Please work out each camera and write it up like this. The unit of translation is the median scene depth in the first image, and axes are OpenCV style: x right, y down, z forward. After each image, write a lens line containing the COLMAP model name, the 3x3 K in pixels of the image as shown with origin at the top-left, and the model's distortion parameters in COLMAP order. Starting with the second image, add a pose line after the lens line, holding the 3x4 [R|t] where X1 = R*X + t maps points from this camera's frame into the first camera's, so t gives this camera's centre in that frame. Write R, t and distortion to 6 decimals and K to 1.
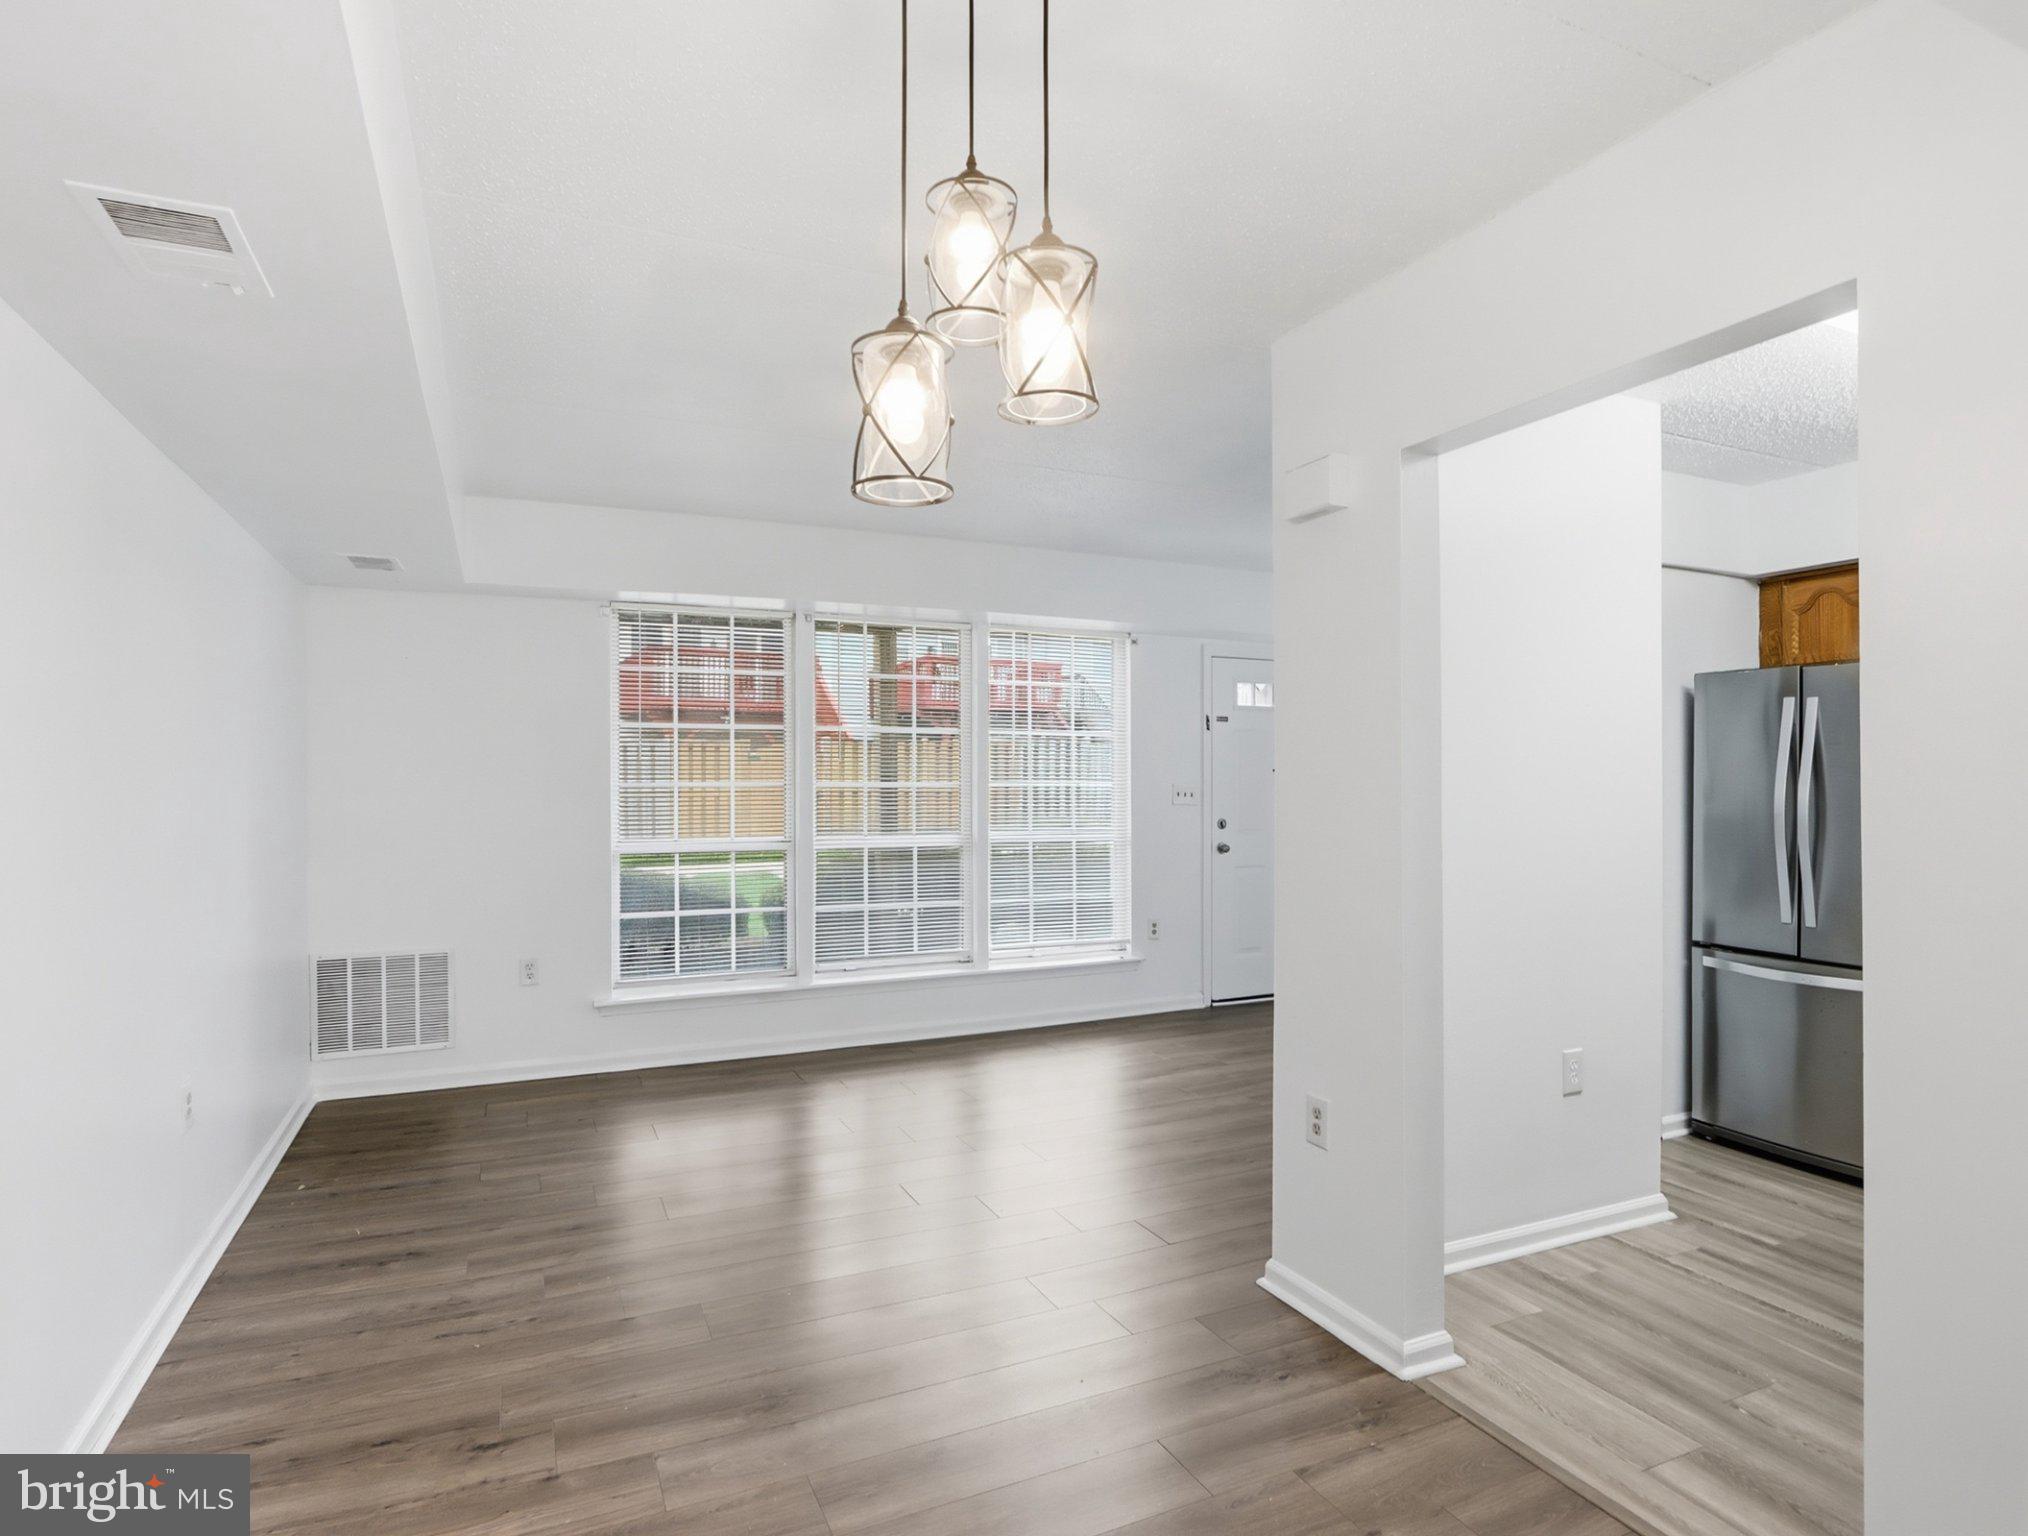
lens RADIAL K [[1090.8, 0, 1044.2], [0, 1090.8, 781.6], [0, 0, 1]] dist [-0.015695, 0.002209]
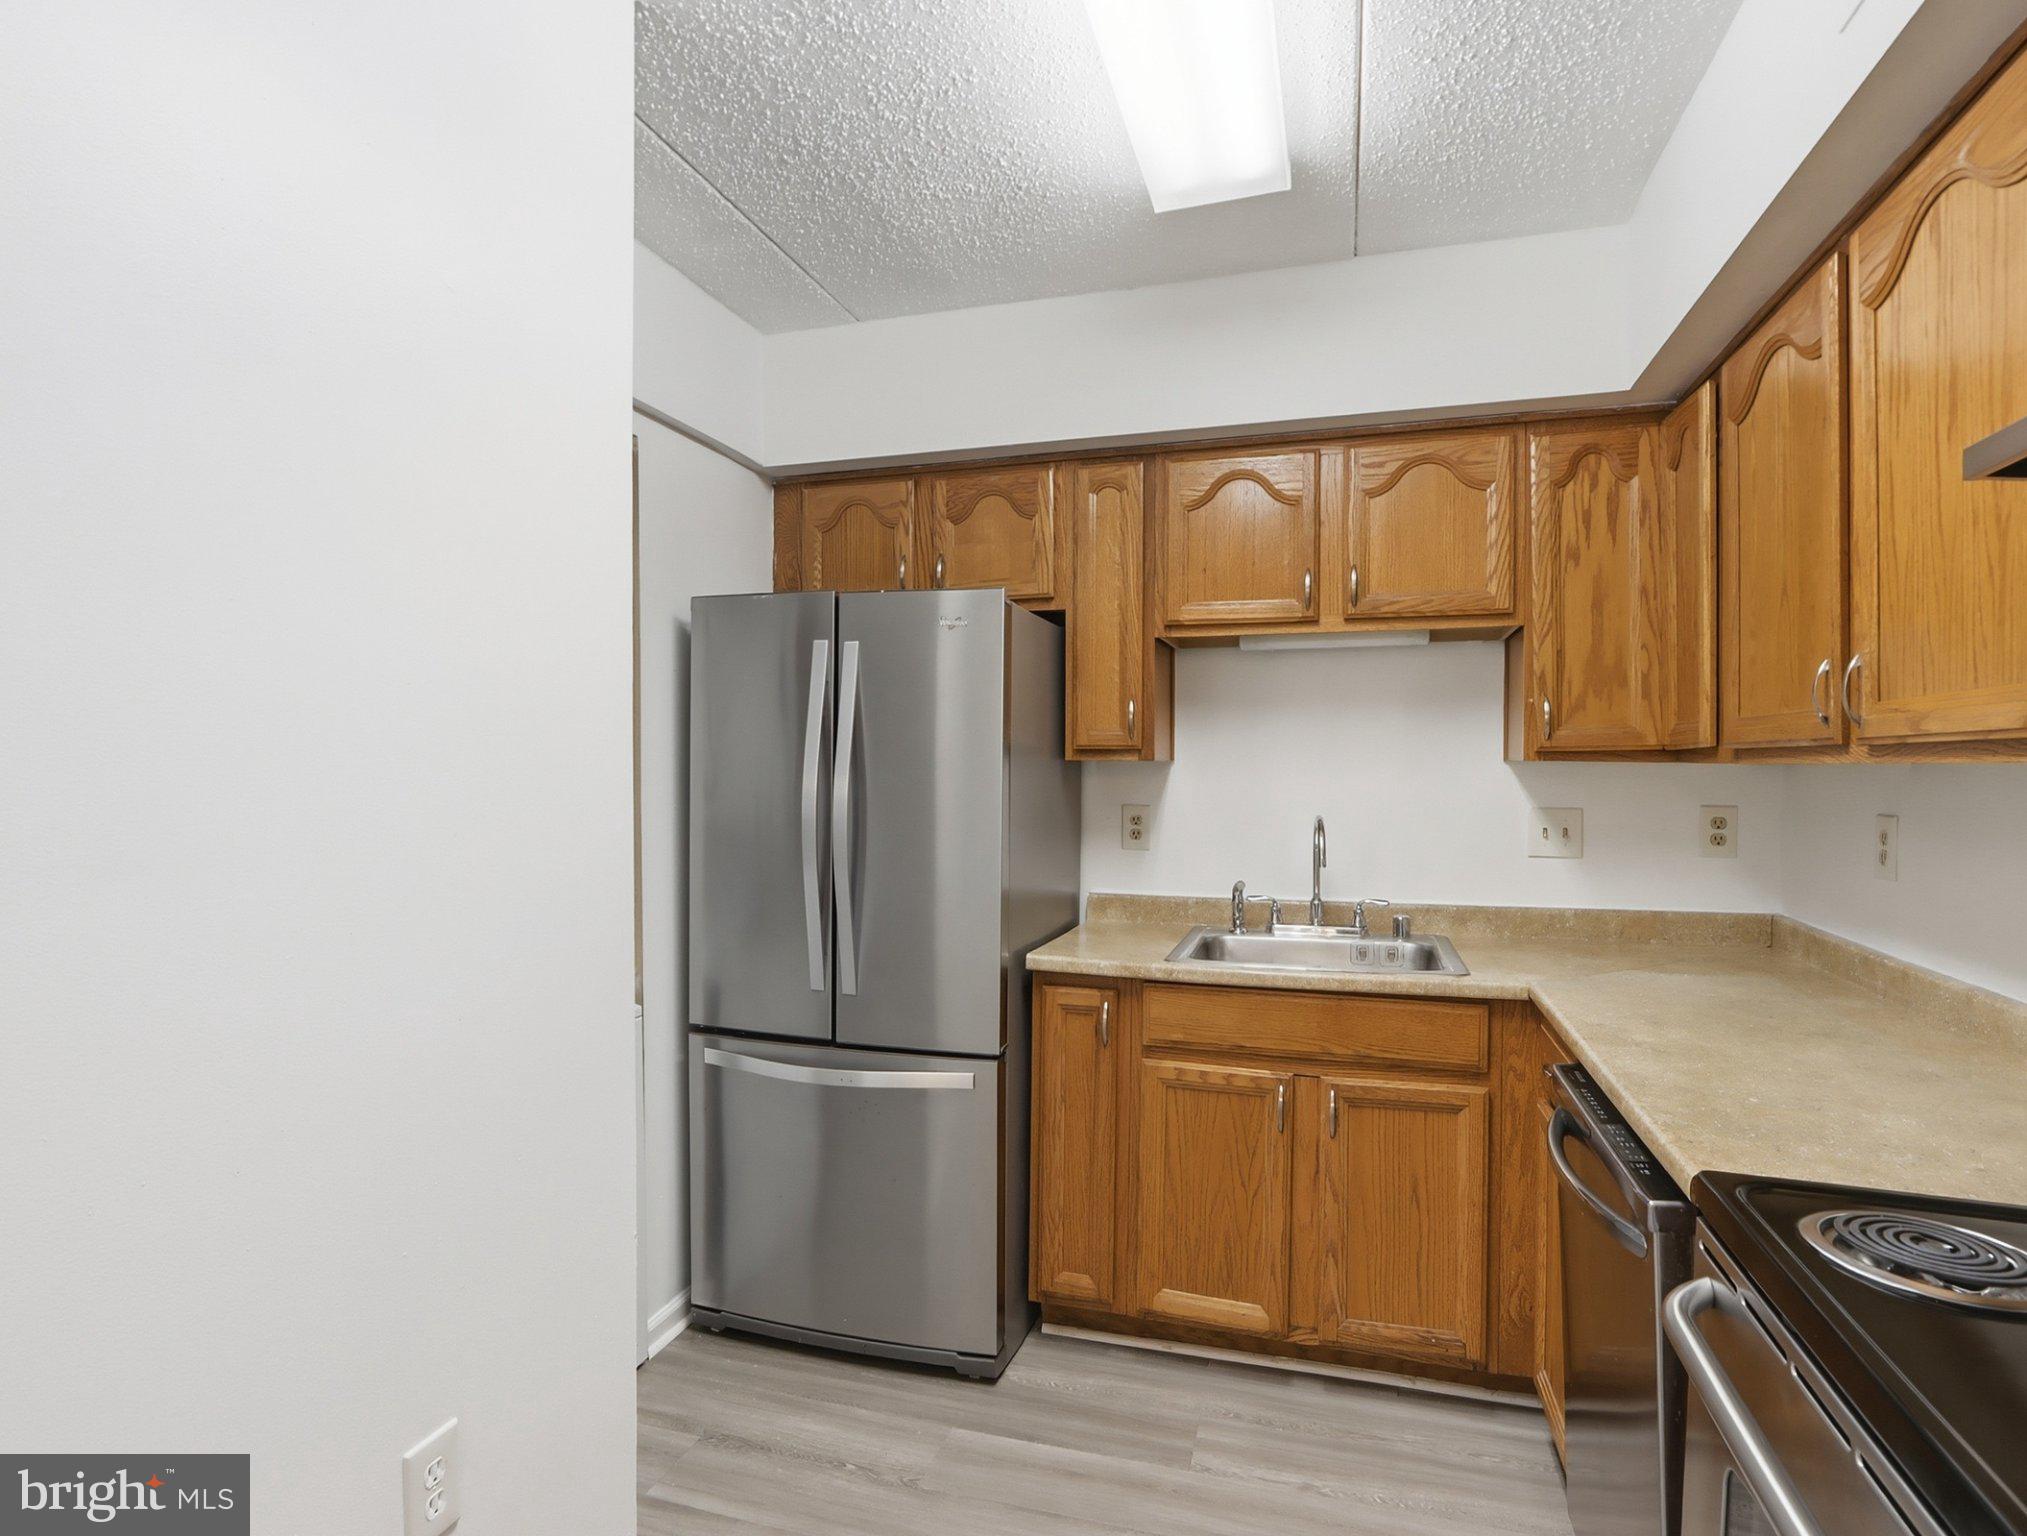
lens RADIAL K [[1090.3, 0, 995.4], [0, 1090.3, 771.8], [0, 0, 1]] dist [-0.015695, 0.002209]
pose [[0.697957, -0.016501, 0.715949, 0.273645], [0.000874, 0.999753, 0.022191, -0.013477], [-0.716139, -0.014862, 0.697800, 0.436292]]
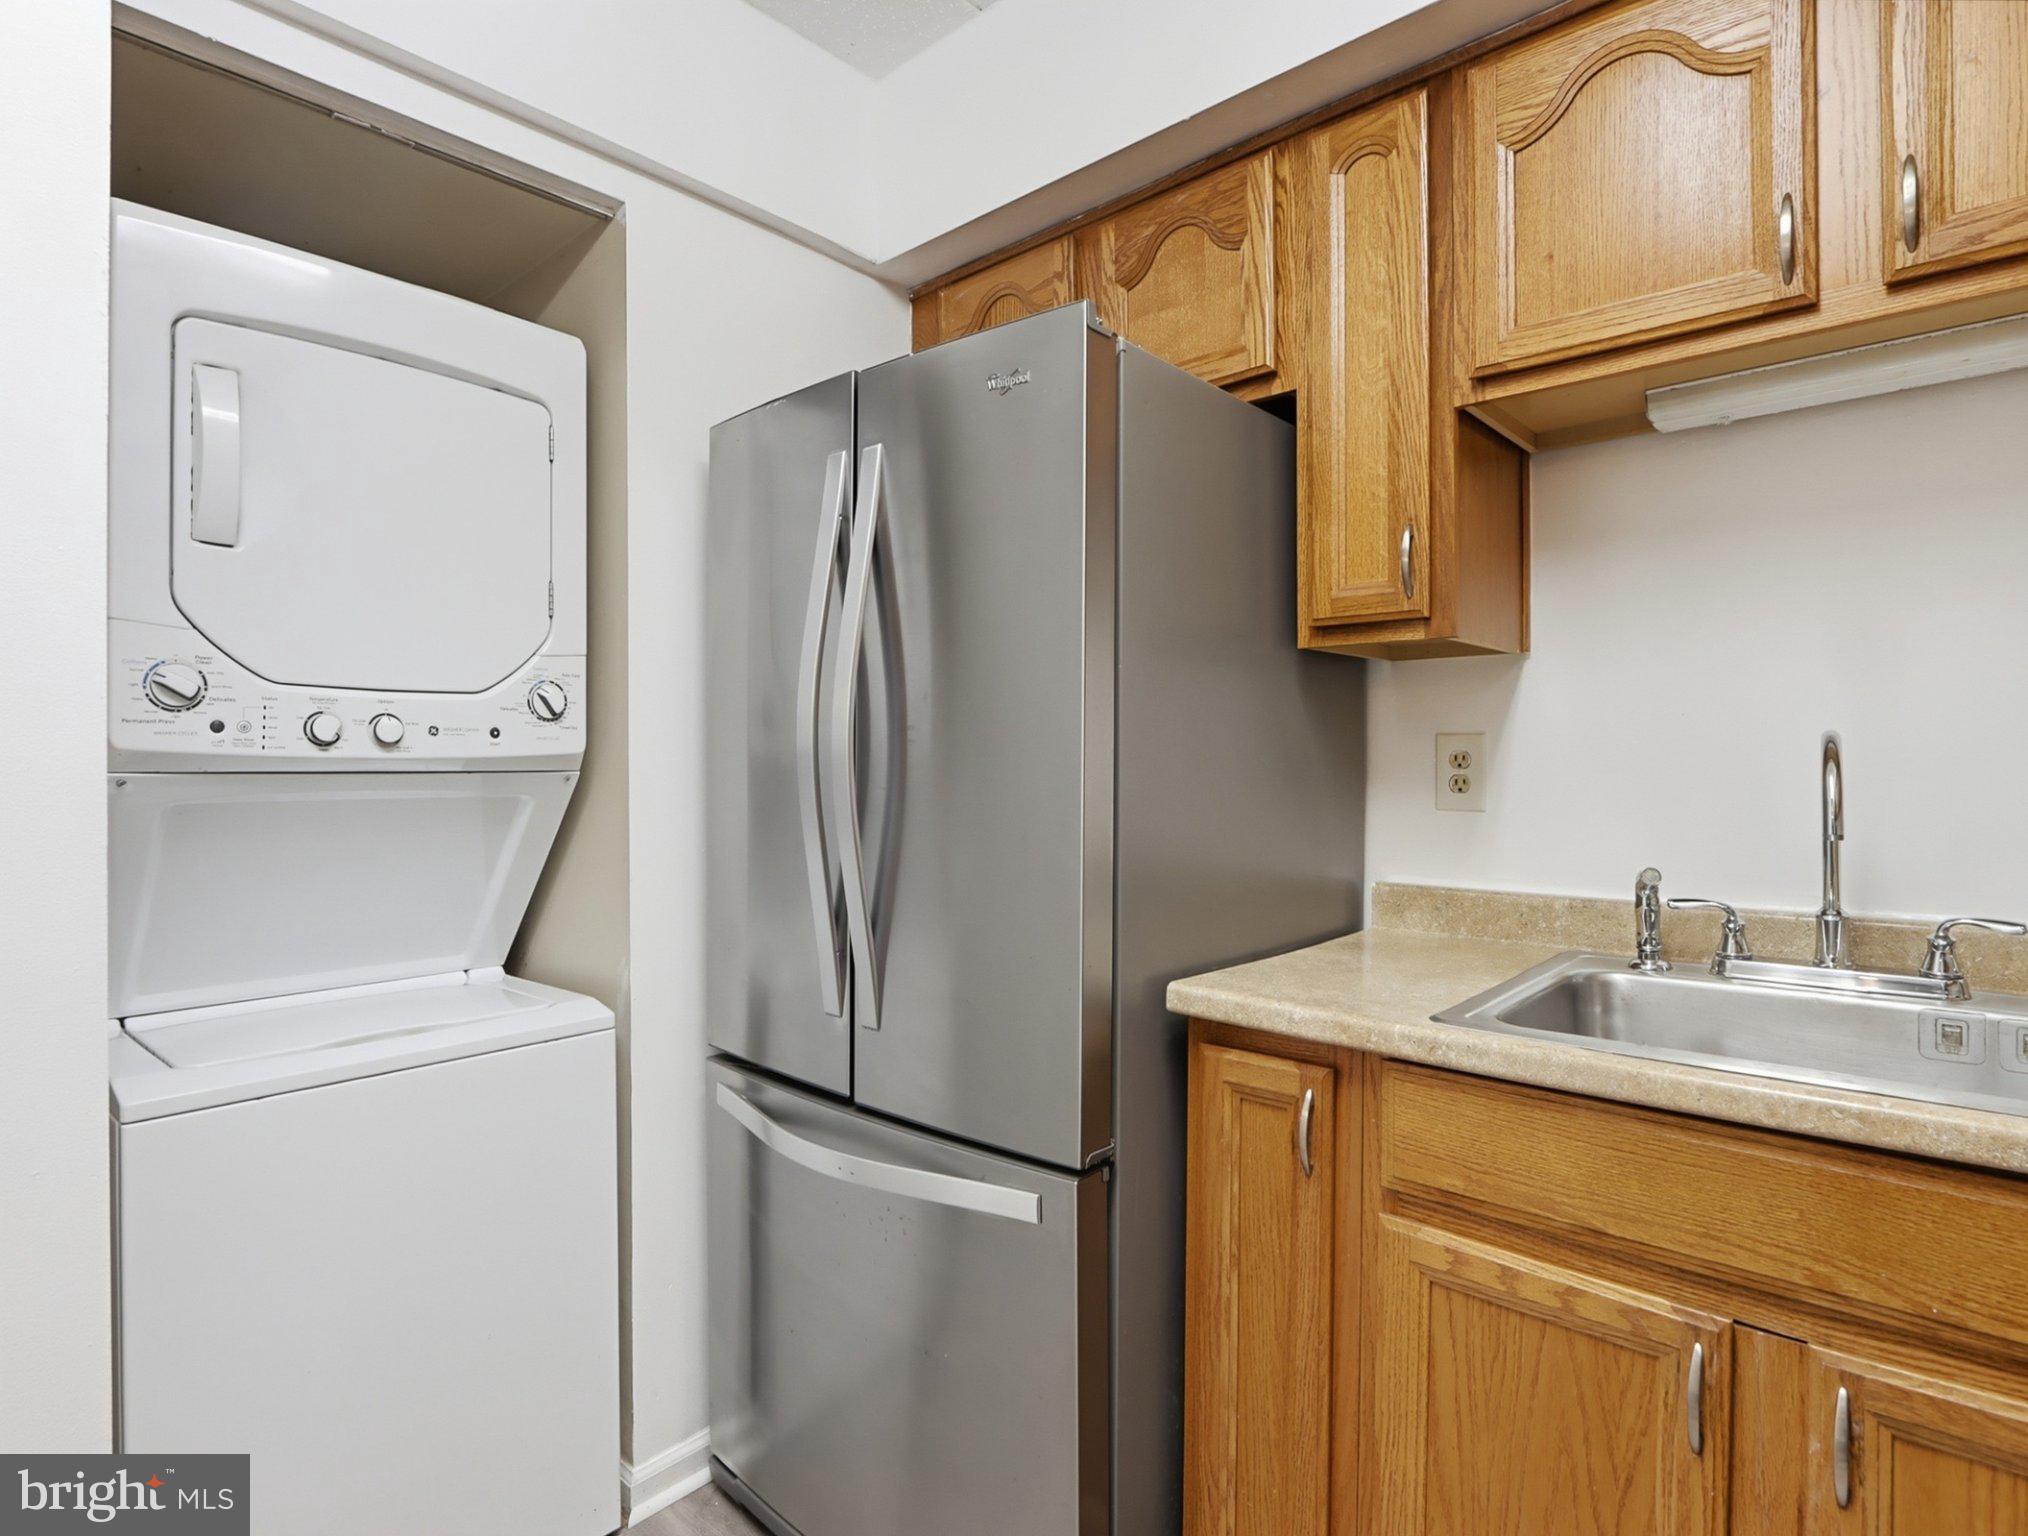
lens RADIAL K [[1068.3, 0, 1000.9], [0, 1068.3, 755.9], [0, 0, 1]] dist [-0.018120, 0.001486]
pose [[0.932390, -0.014718, 0.361154, 0.558118], [0.012441, 0.999885, 0.008629, 0.029496], [-0.361240, -0.003552, 0.932466, 0.562952]]
